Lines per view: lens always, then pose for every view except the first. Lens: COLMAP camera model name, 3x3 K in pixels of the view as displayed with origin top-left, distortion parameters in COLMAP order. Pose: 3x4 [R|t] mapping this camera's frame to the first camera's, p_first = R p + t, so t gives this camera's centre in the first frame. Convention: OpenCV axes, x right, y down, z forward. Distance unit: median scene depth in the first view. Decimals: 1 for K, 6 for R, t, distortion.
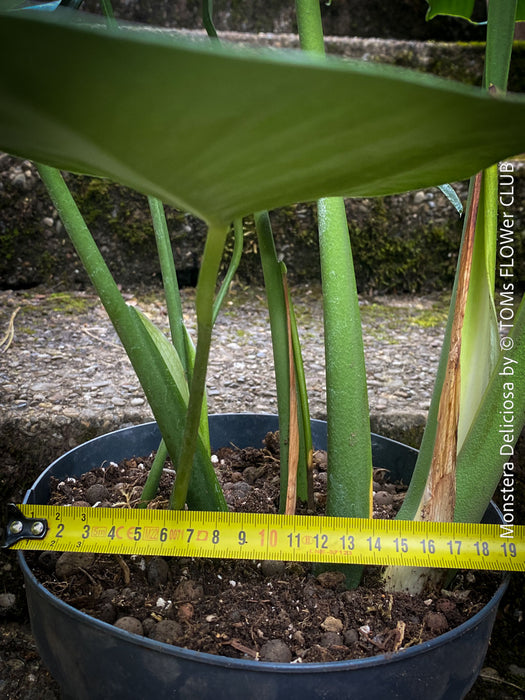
lens RADIAL K [[757.8, 0, 257.1], [0, 757.8, 338.2], [0, 0, 1]] dist [0.149229, -0.388920]
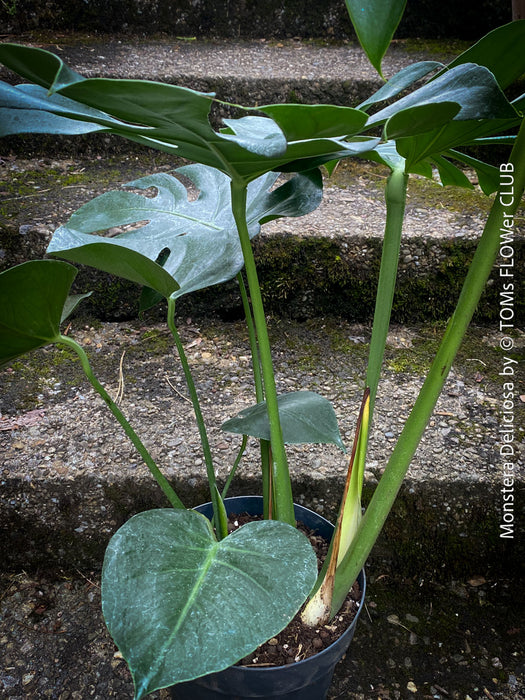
lens RADIAL K [[757.8, 0, 257.1], [0, 757.8, 338.2], [0, 0, 1]] dist [0.149229, -0.388920]
pose [[0.994698, 0.028933, -0.098681, 0.106040], [-0.004419, 0.970745, 0.240074, -0.465387], [0.102740, -0.238365, 0.965726, -0.454691]]
